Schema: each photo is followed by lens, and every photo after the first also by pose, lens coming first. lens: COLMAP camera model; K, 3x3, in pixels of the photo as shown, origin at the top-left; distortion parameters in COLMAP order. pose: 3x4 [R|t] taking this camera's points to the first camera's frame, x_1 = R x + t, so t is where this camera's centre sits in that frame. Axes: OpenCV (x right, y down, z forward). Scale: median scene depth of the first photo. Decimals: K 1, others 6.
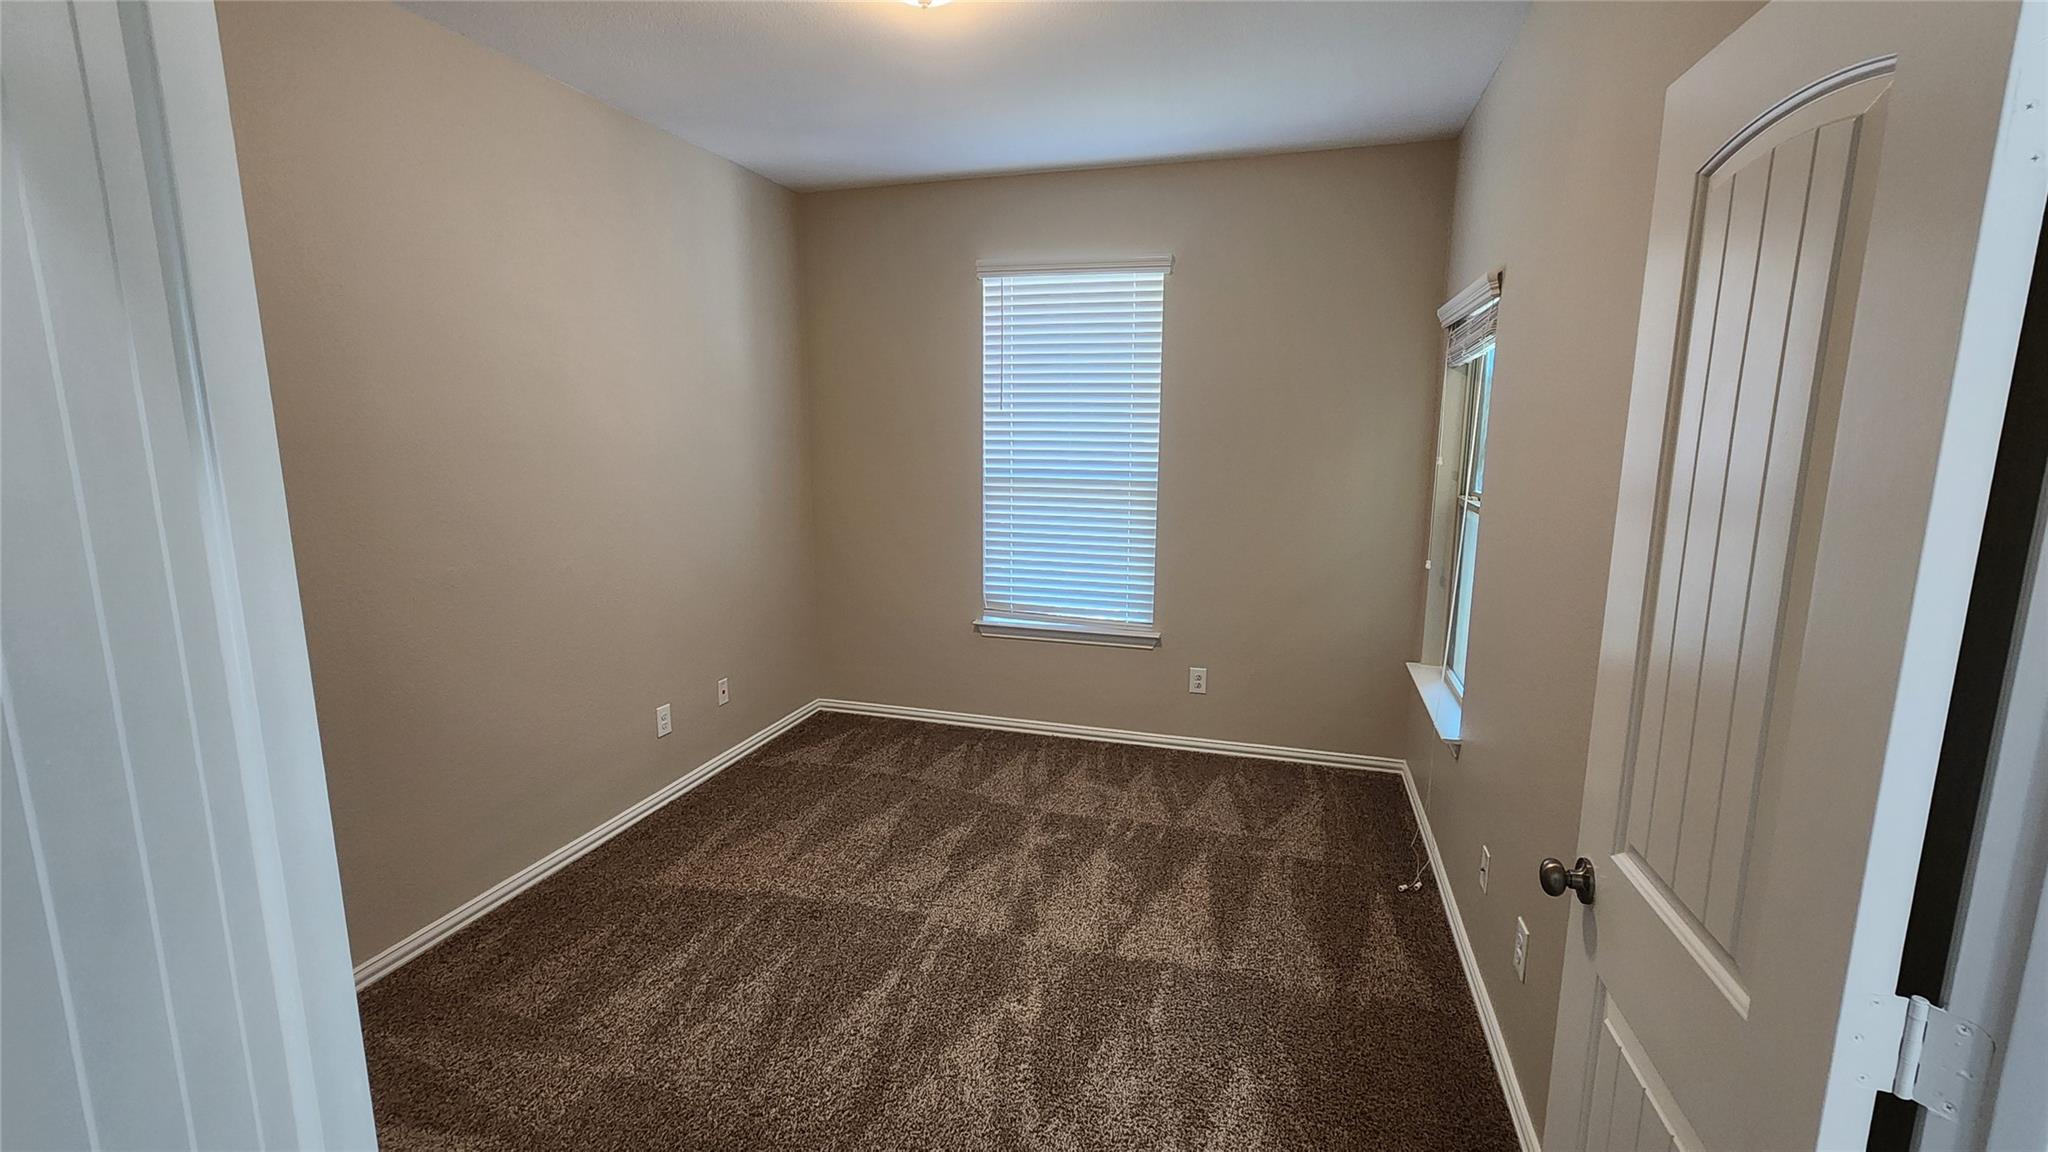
lens RADIAL K [[835.2, 0, 1035.7], [0, 835.2, 575.2], [0, 0, 1]] dist [-0.003441, 0.001698]
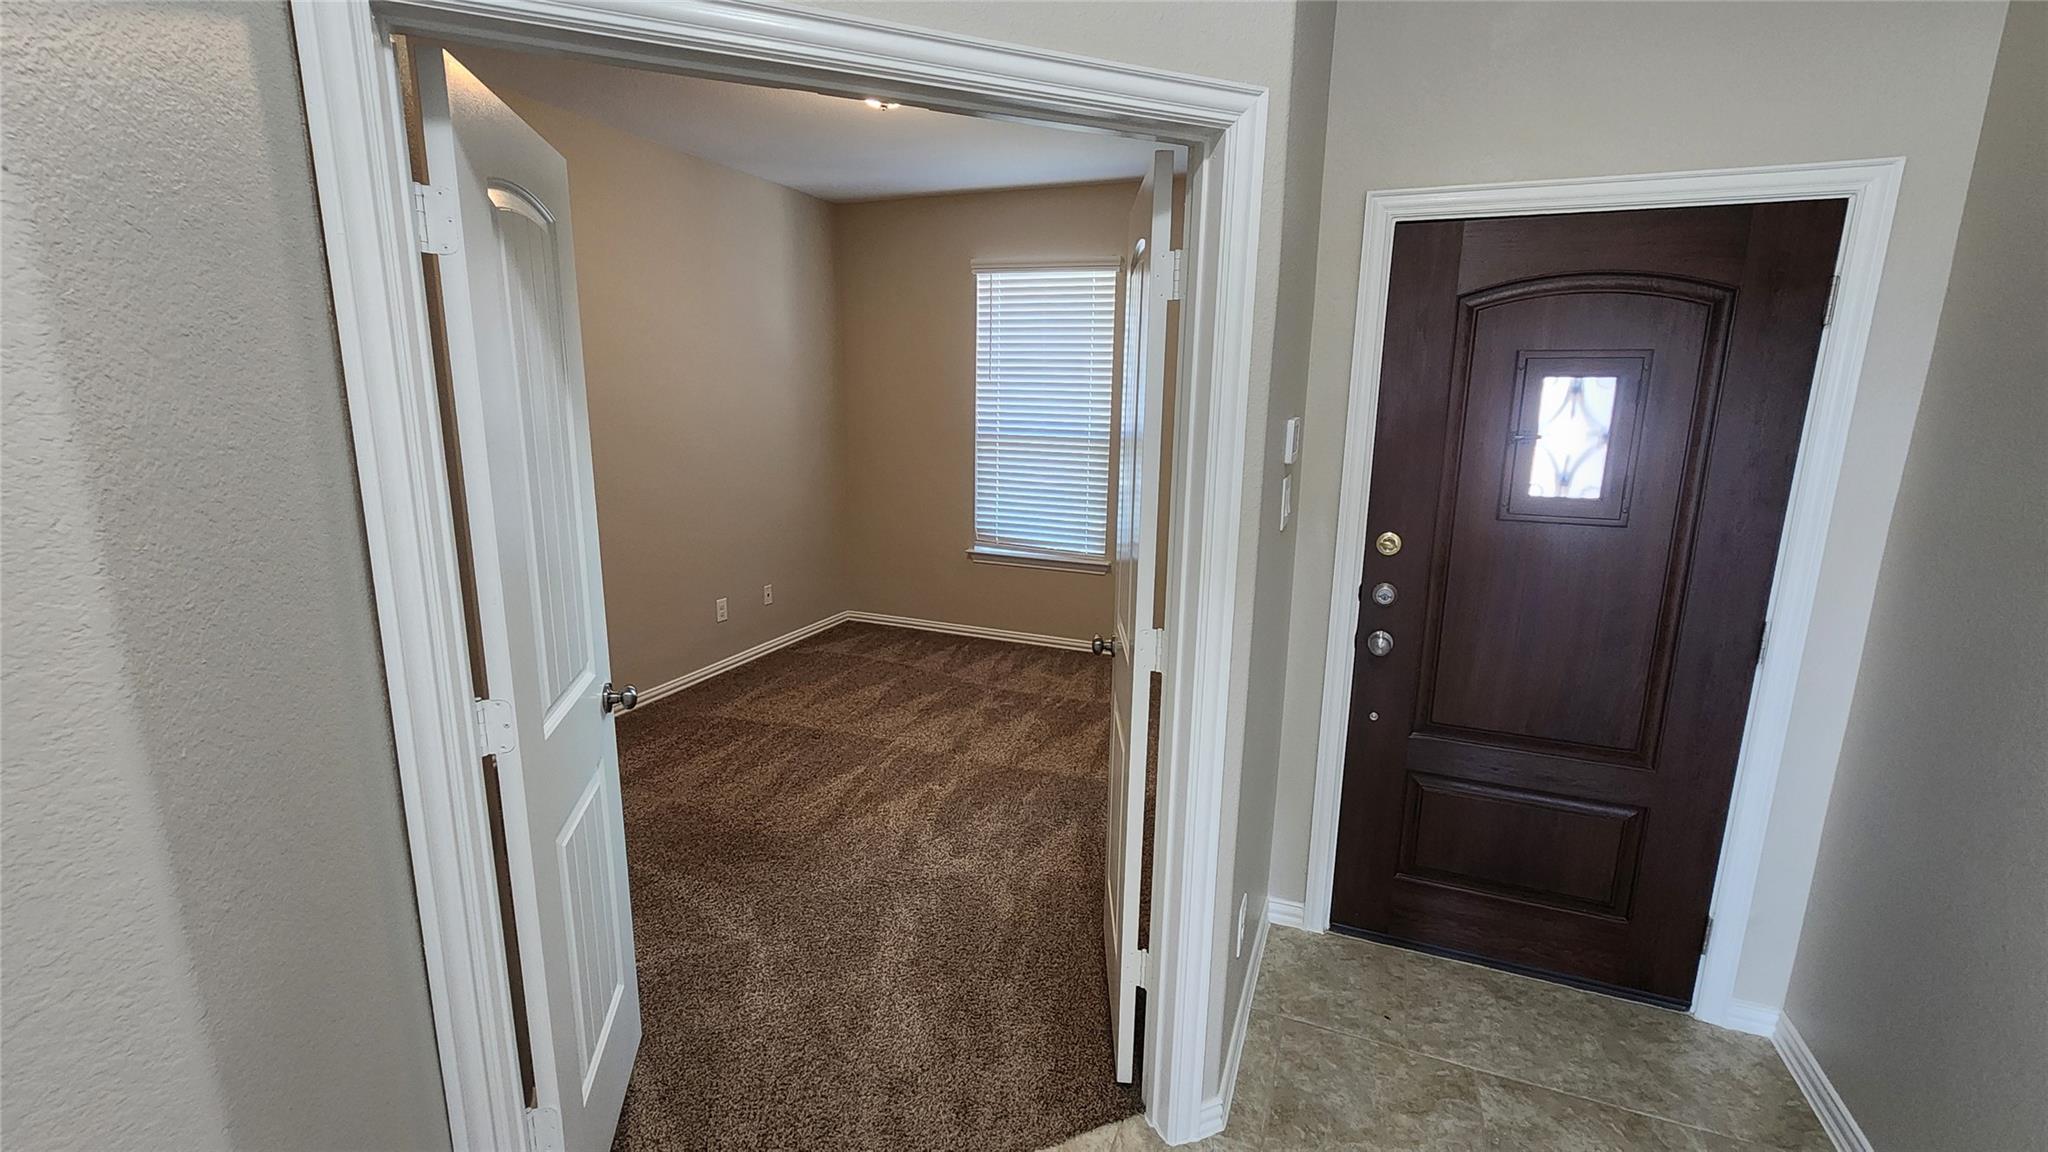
lens RADIAL K [[835.2, 0, 1040.7], [0, 835.2, 567.6], [0, 0, 1]] dist [-0.003441, 0.001698]
pose [[0.995857, 0.030082, -0.085812, 0.187993], [-0.027492, 0.999135, 0.031204, 0.051816], [0.086677, -0.028715, 0.995823, -0.307056]]
